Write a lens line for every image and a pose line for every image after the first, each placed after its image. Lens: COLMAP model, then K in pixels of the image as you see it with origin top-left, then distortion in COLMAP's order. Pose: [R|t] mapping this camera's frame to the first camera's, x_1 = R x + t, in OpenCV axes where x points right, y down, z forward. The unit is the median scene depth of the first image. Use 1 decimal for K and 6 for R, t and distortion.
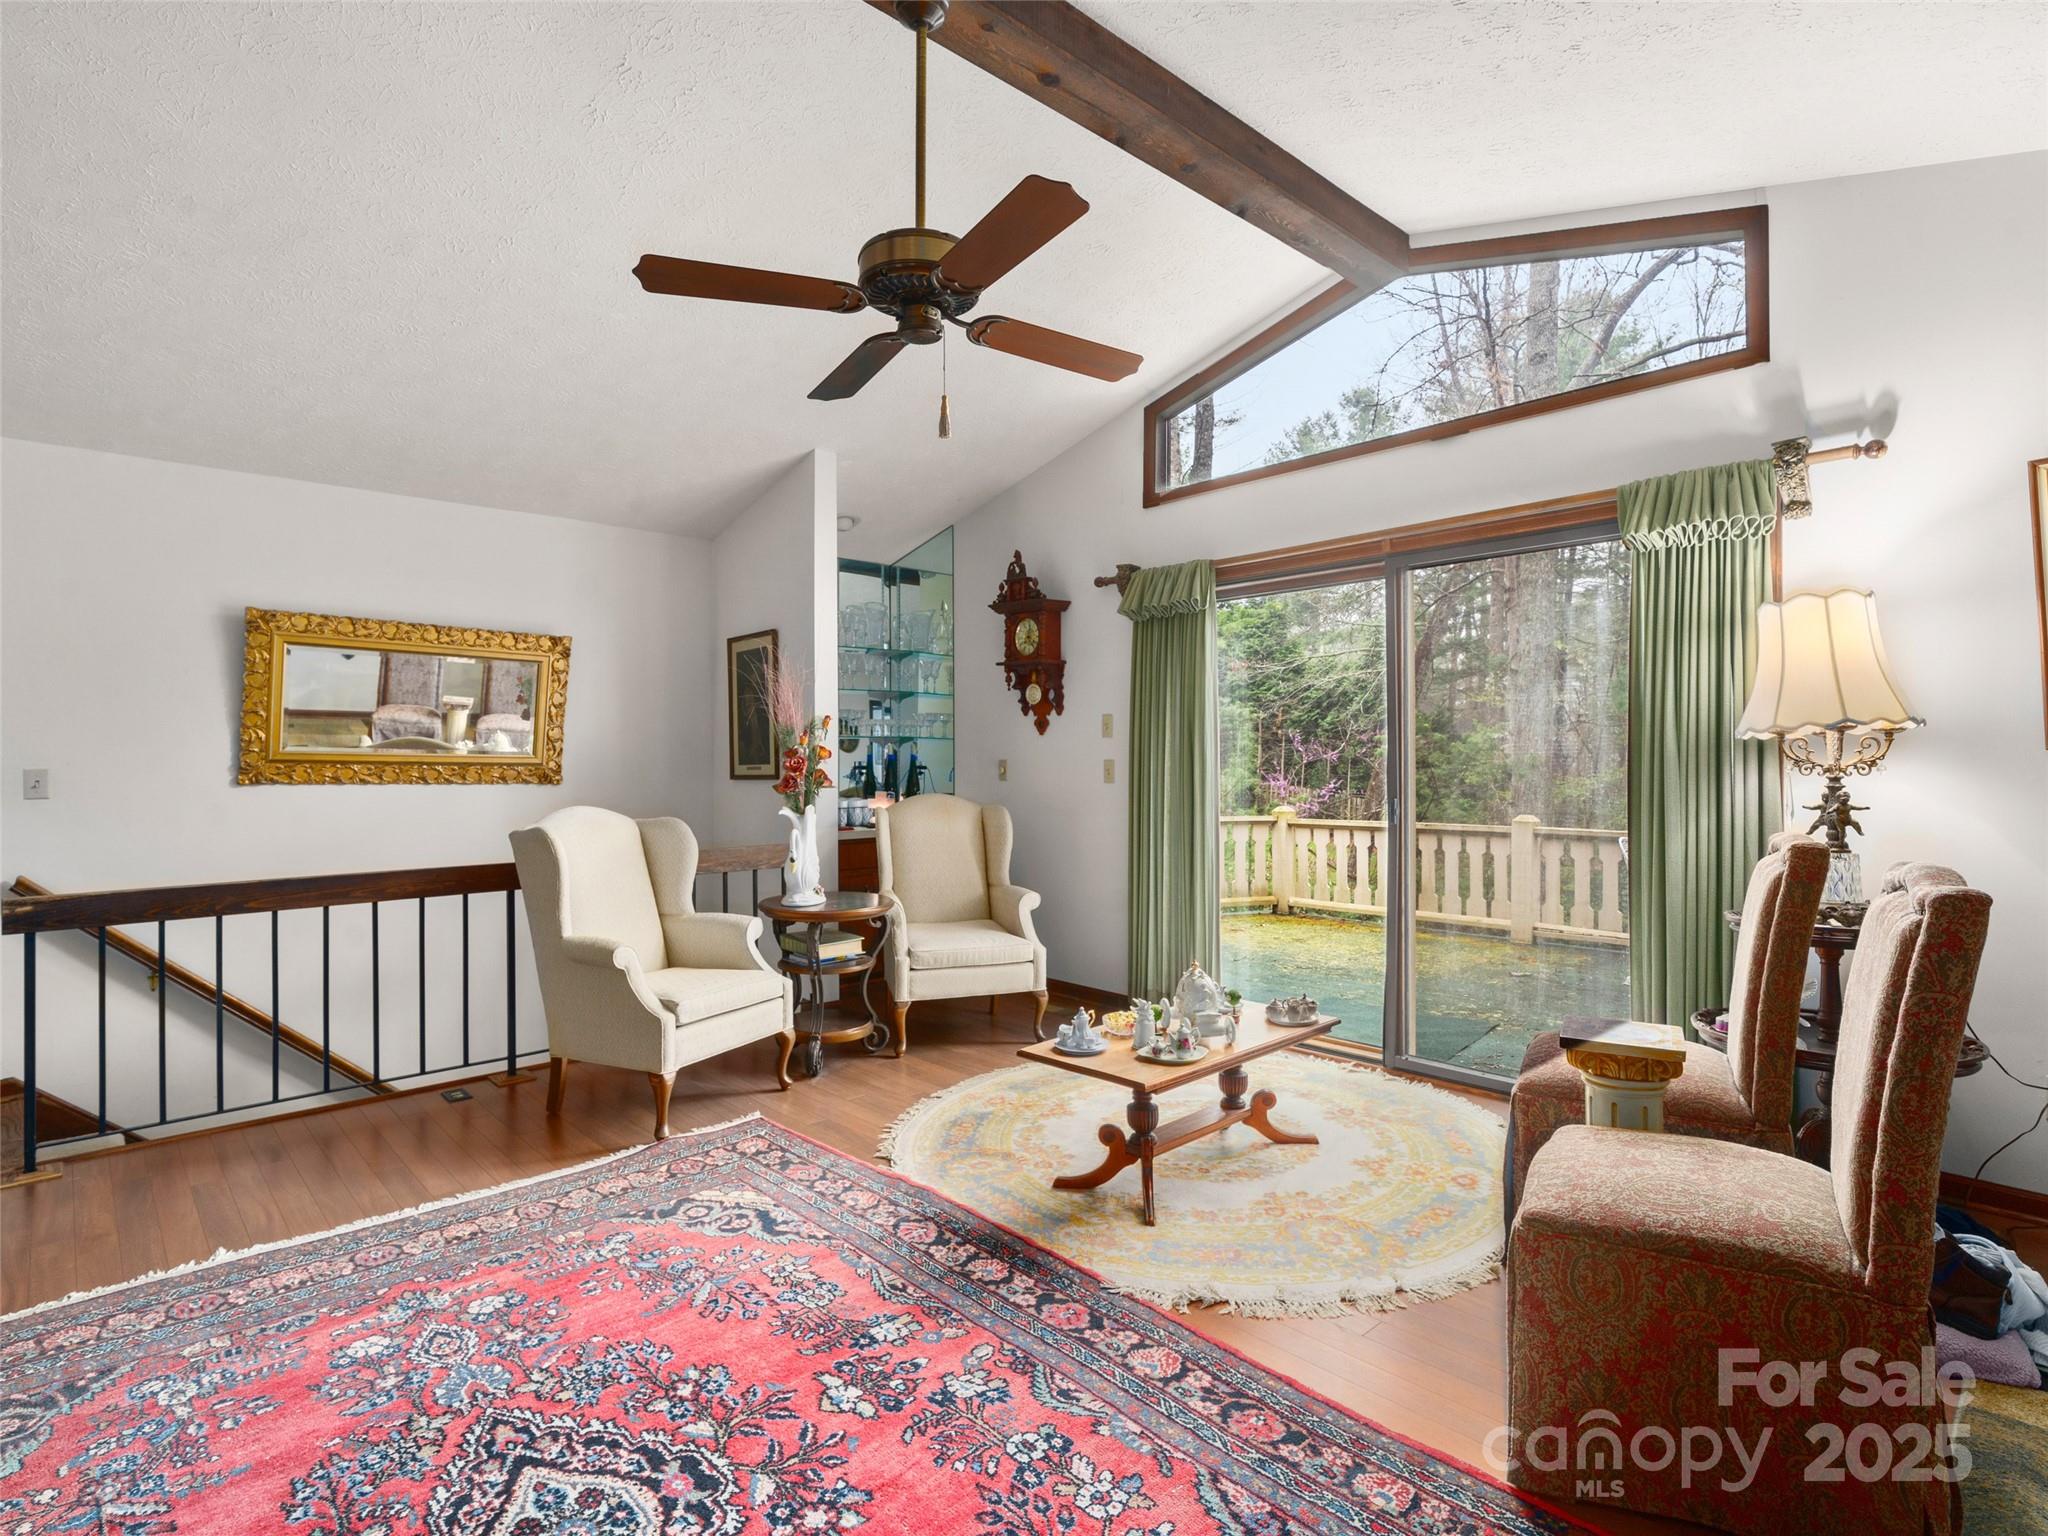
lens RADIAL K [[1007.9, 0, 966.4], [0, 1007.9, 762.9], [0, 0, 1]] dist [-0.001481, 0.000548]
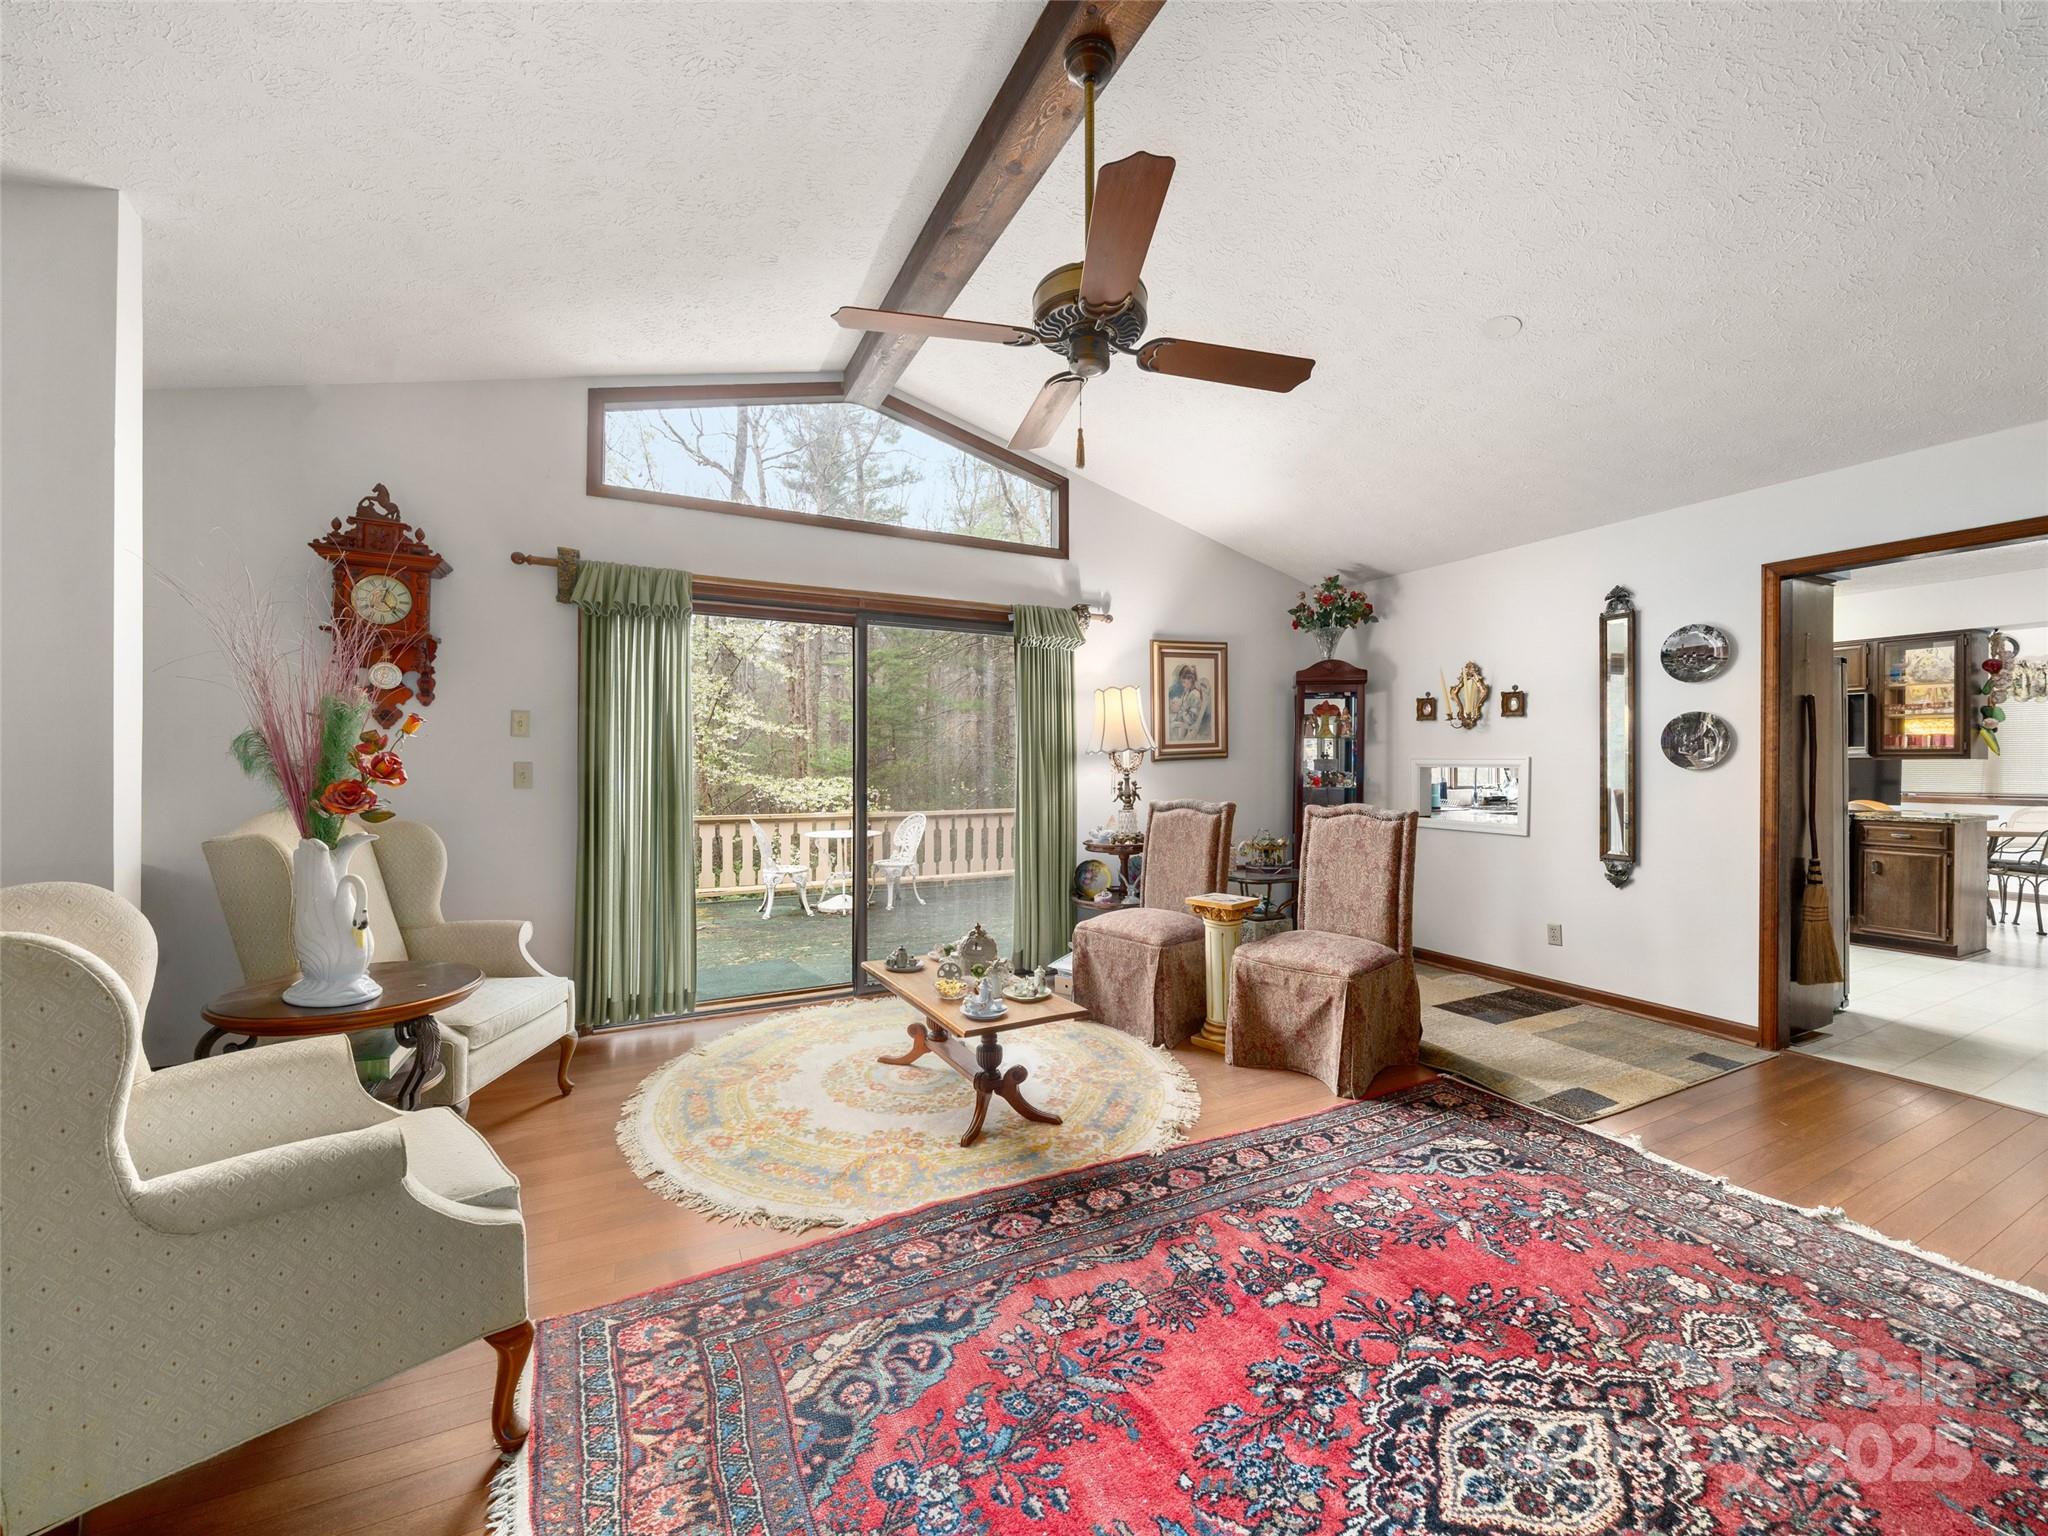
lens RADIAL K [[801.6, 0, 1019.7], [0, 801.6, 773.1], [0, 0, 1]] dist [-0.004621, -0.000668]
pose [[0.265919, -0.004661, 0.963984, -0.813392], [-0.002161, 0.999983, 0.005431, 0.003395], [-0.963993, -0.003527, 0.265904, 0.771421]]
